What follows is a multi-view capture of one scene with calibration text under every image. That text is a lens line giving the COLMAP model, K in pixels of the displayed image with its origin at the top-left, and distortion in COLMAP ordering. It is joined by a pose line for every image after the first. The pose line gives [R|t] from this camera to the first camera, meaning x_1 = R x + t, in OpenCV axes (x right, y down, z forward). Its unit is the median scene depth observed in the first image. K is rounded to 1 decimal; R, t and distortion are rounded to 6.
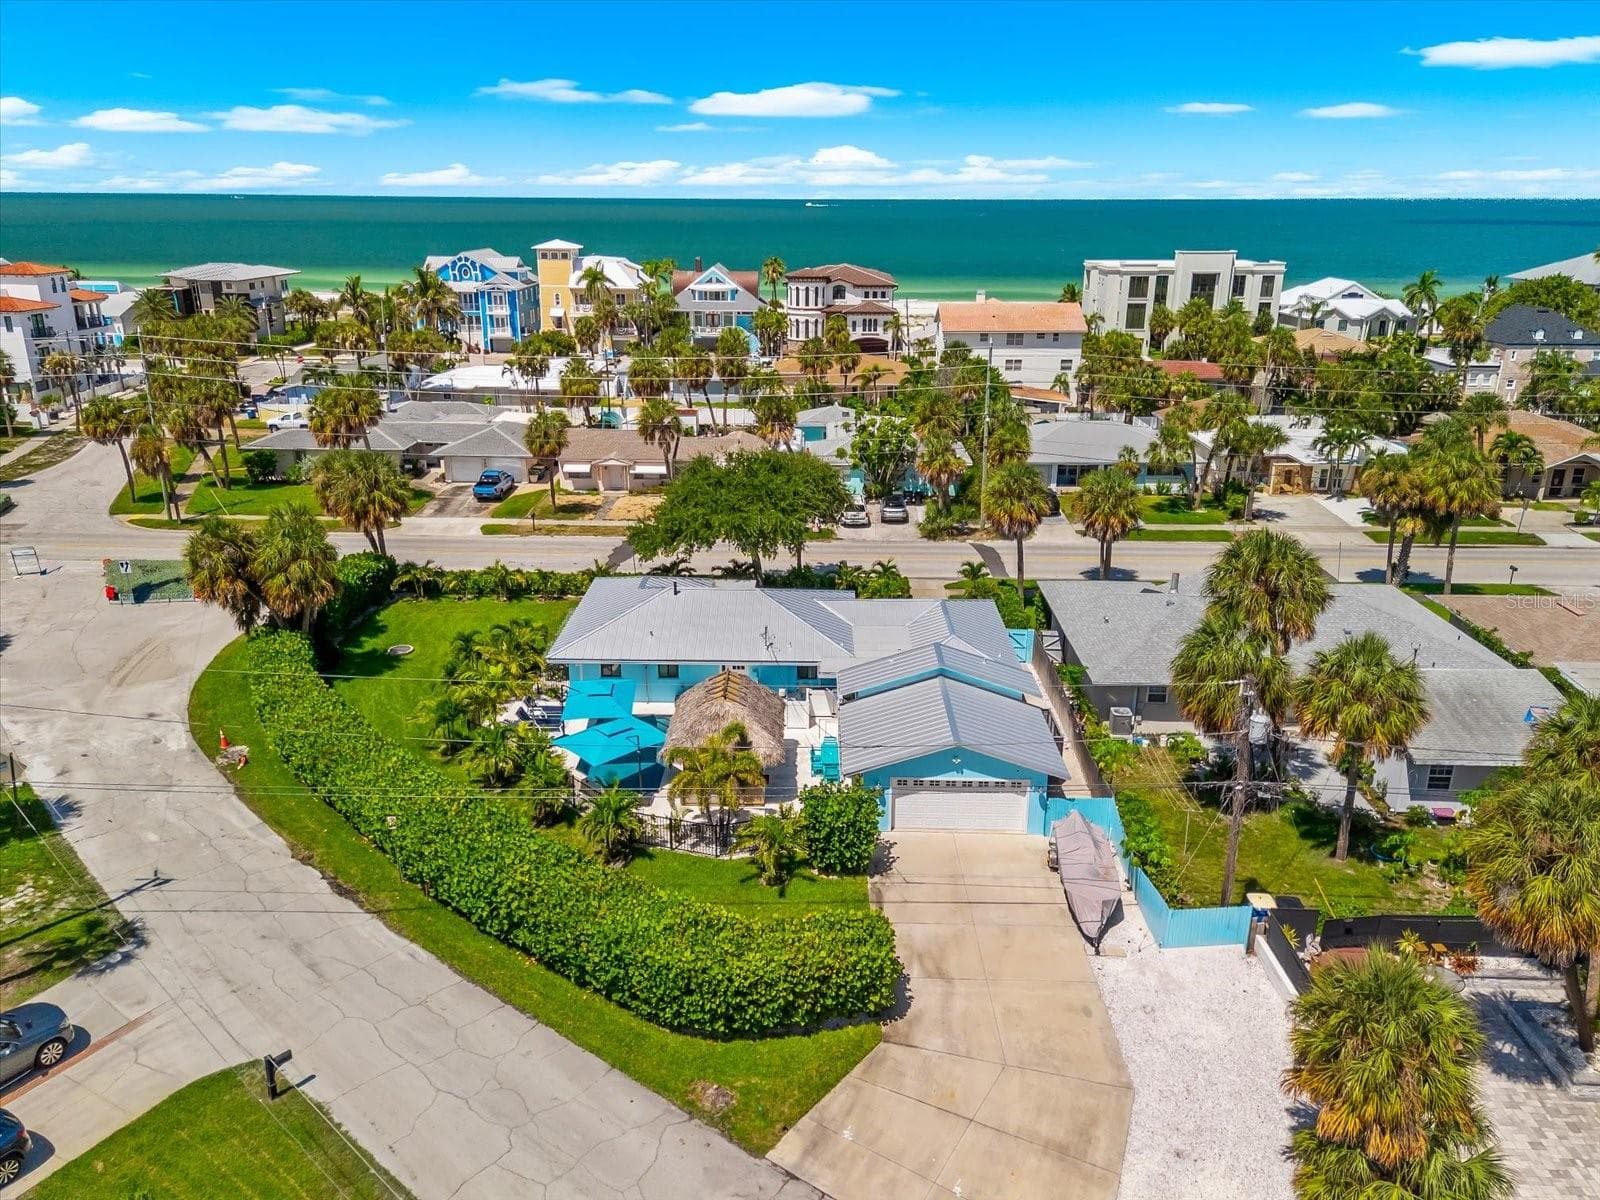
lens RADIAL K [[1176.9, 0, 800.0], [0, 1176.9, 609.7], [0, 0, 1]] dist [0.059725, -0.044224]
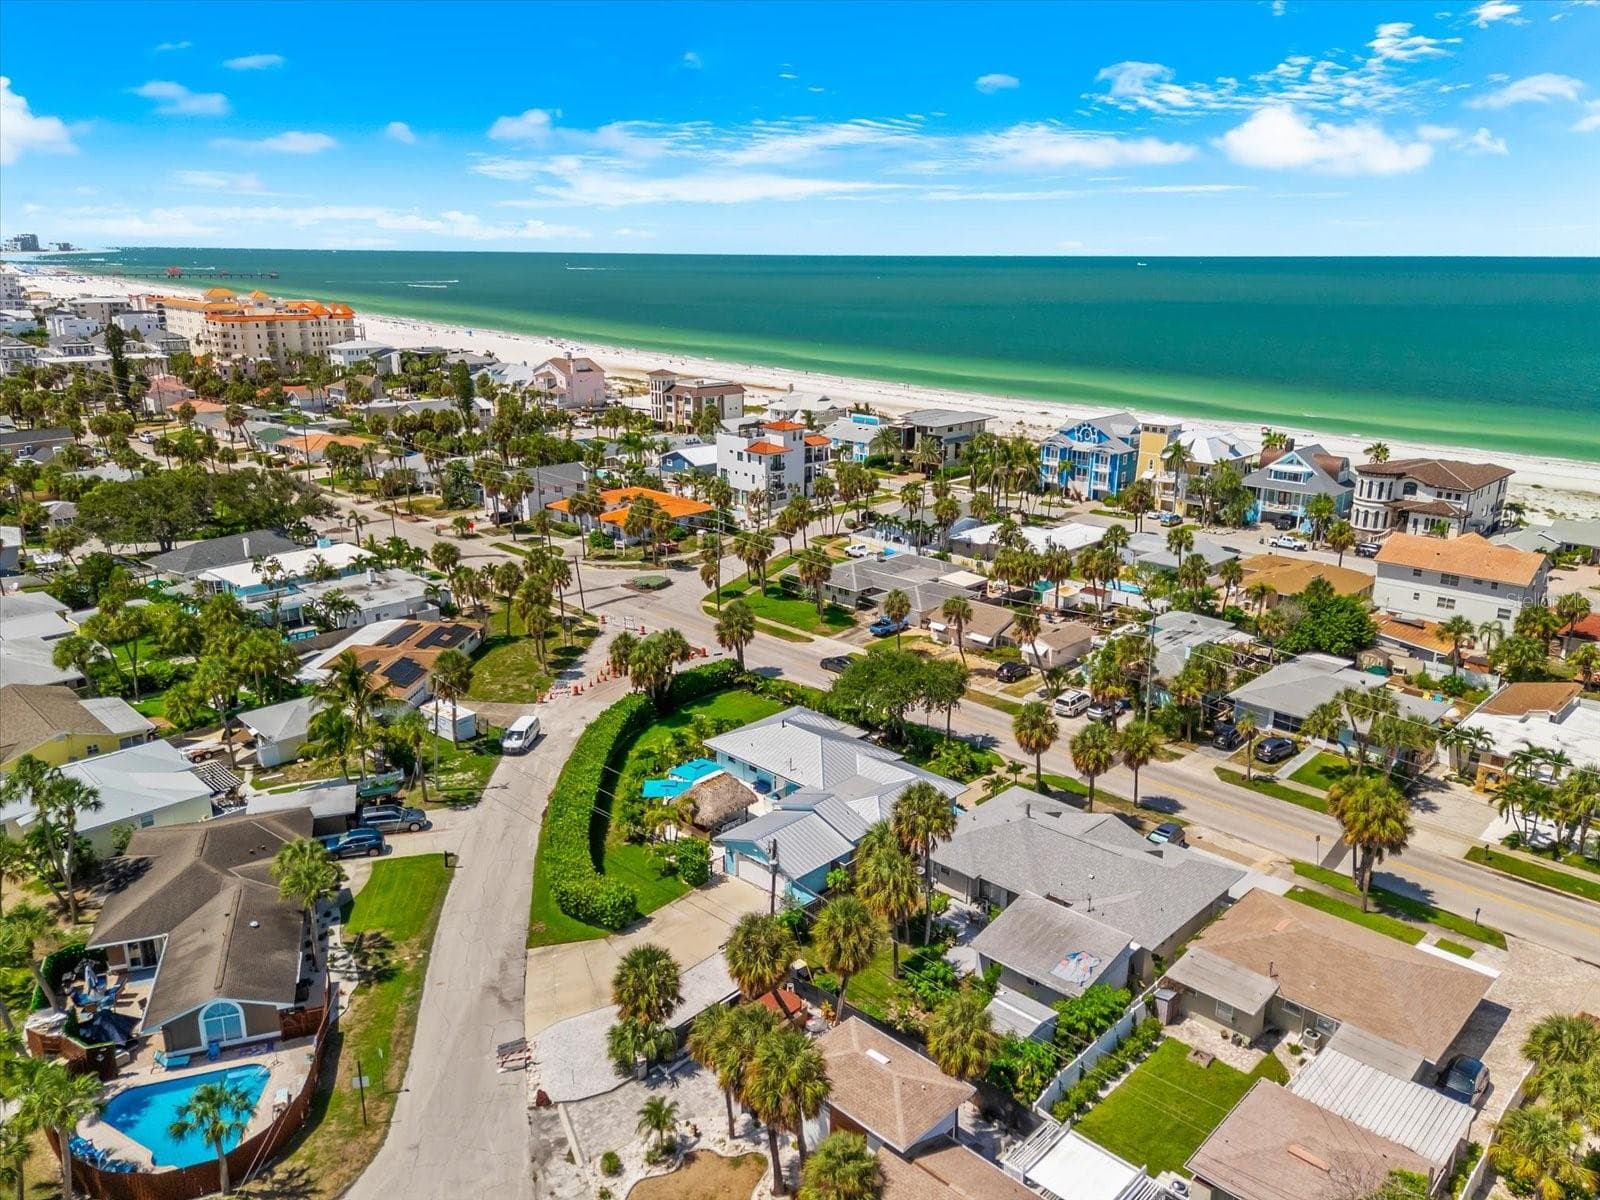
lens RADIAL K [[1176.9, 0, 770.7], [0, 1176.9, 596.5], [0, 0, 1]] dist [0.059725, -0.044224]
pose [[0.721789, 0.190403, -0.665408, 1.025179], [-0.227110, 0.973338, 0.032162, -0.259592], [0.653790, 0.127907, 0.745787, -0.358614]]
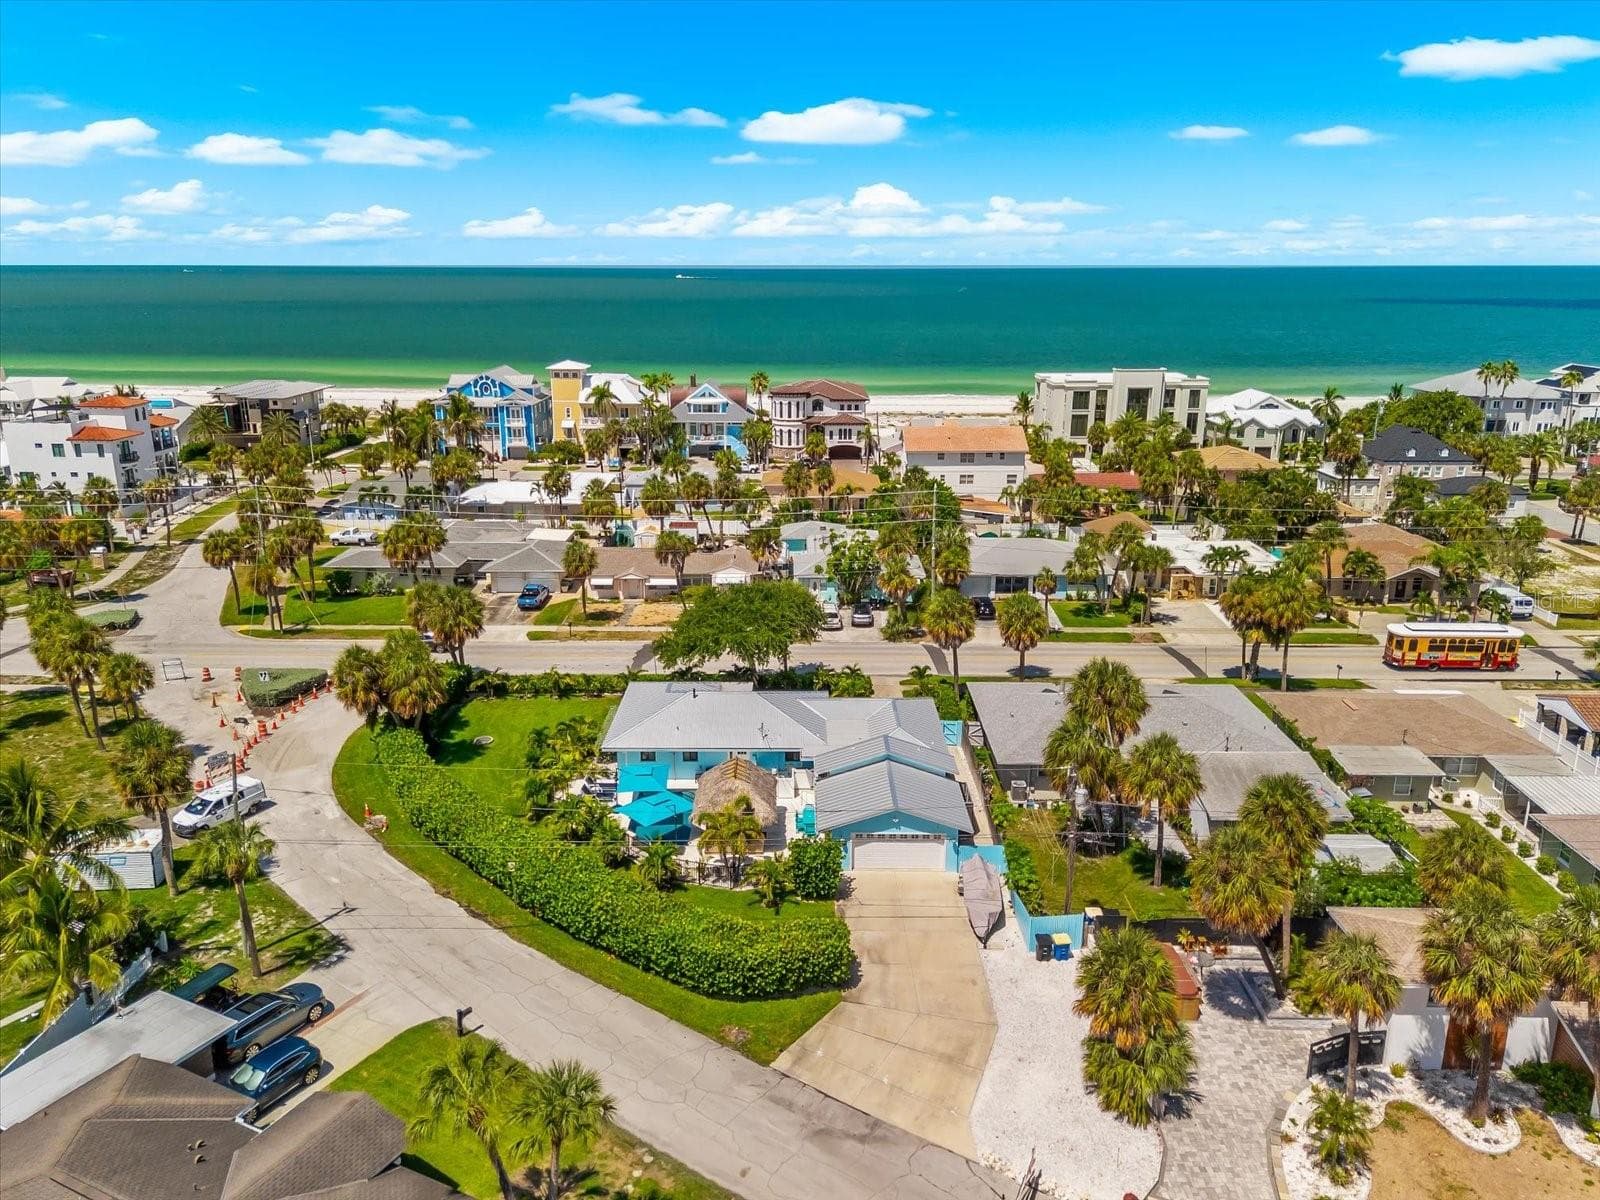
lens RADIAL K [[1176.9, 0, 796.6], [0, 1176.9, 610.2], [0, 0, 1]] dist [0.059725, -0.044224]
pose [[0.999914, -0.007487, 0.010738, -0.002423], [0.008035, 0.998618, -0.051929, -0.042958], [-0.010334, 0.052011, 0.998593, -0.354080]]
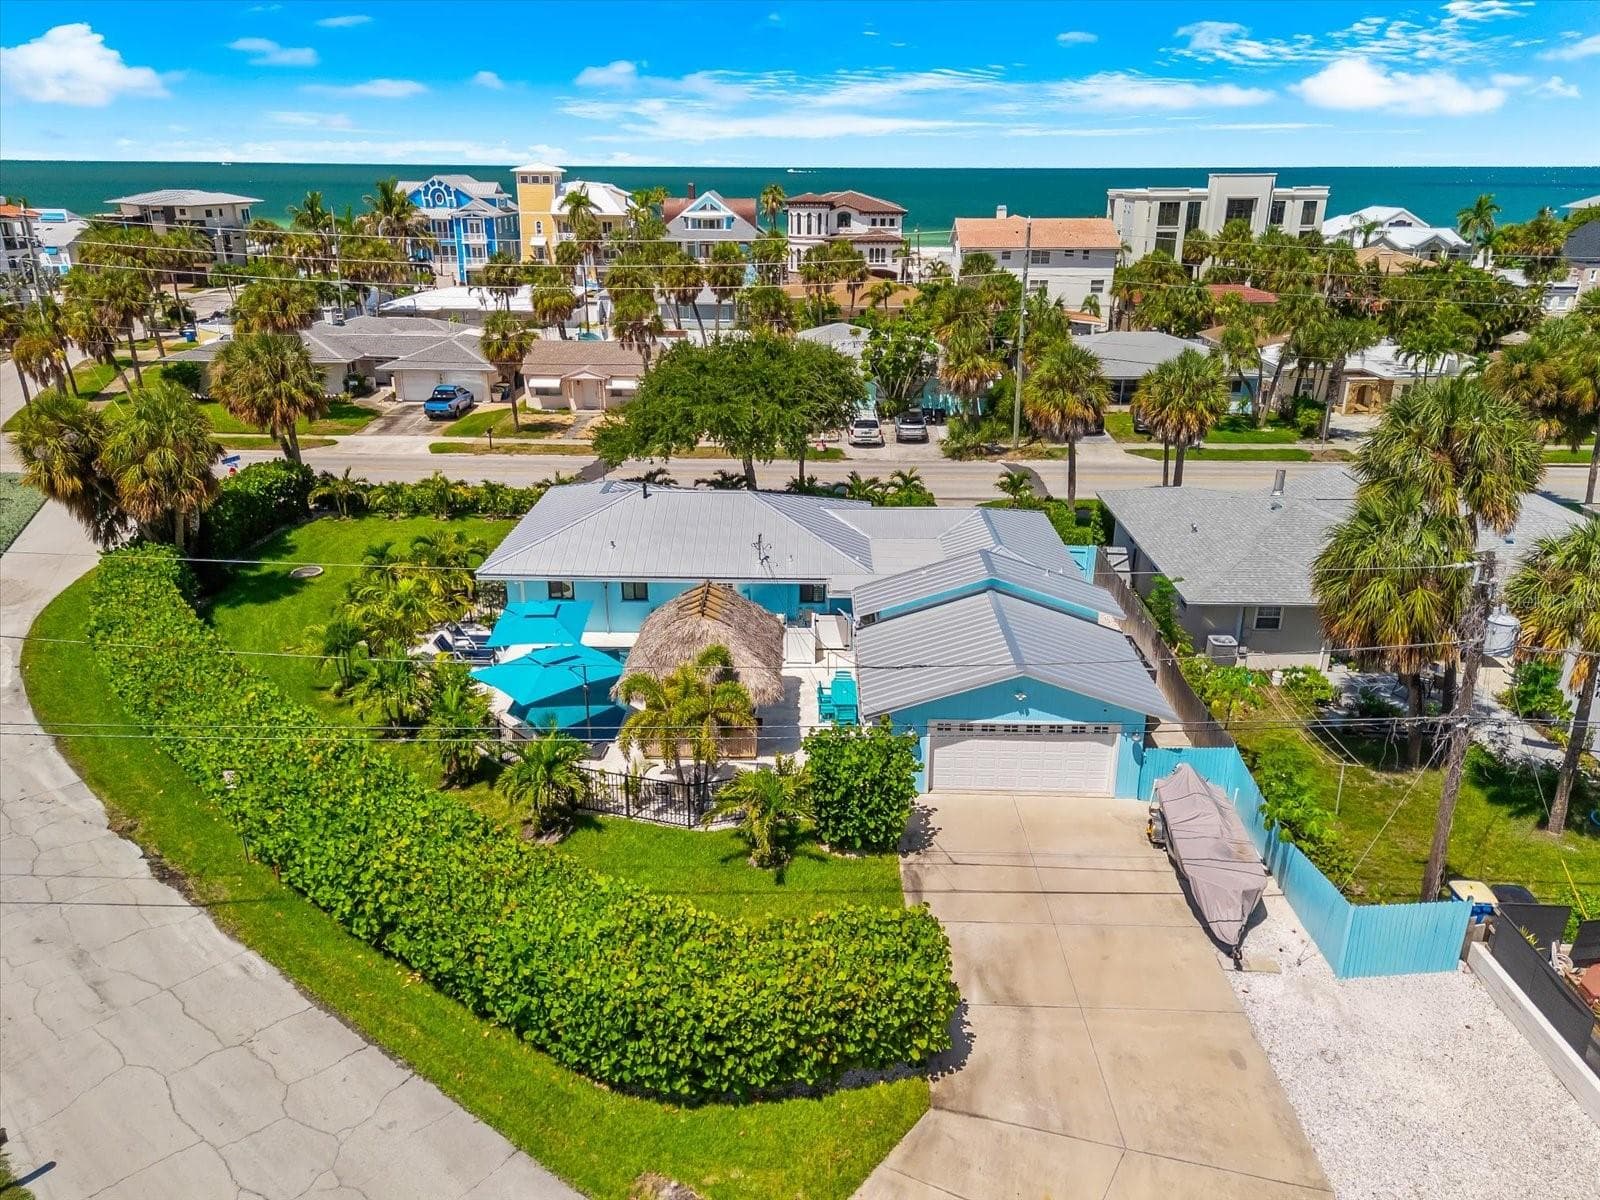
lens RADIAL K [[1176.9, 0, 802.2], [0, 1176.9, 609.9], [0, 0, 1]] dist [0.059725, -0.044224]
pose [[0.999998, 0.001142, 0.001605, -0.002005], [-0.001178, 0.999736, 0.022967, 0.044505], [-0.001579, -0.022969, 0.999735, 0.209690]]
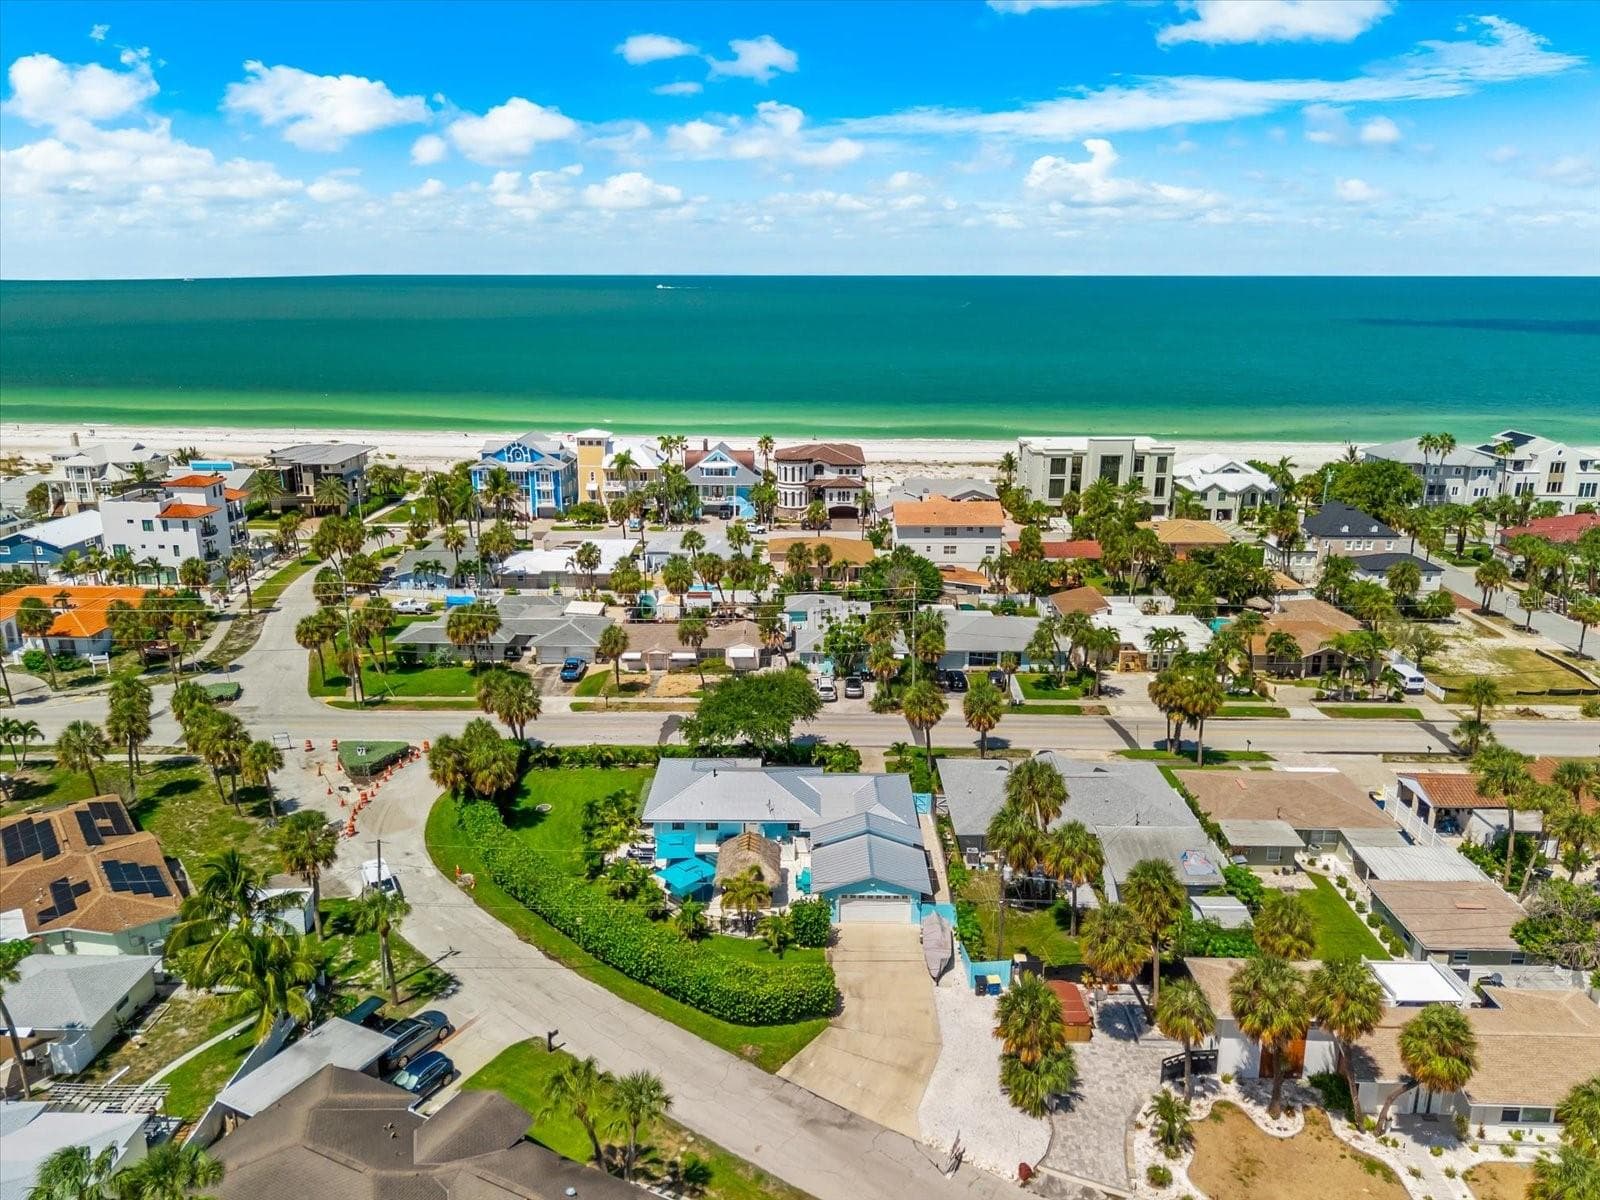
lens RADIAL K [[1176.9, 0, 793.6], [0, 1176.9, 611.1], [0, 0, 1]] dist [0.059725, -0.044224]
pose [[0.999970, -0.006713, 0.003961, 0.001400], [0.006922, 0.998444, -0.055331, -0.156685], [-0.003583, 0.055357, 0.998460, -0.695352]]
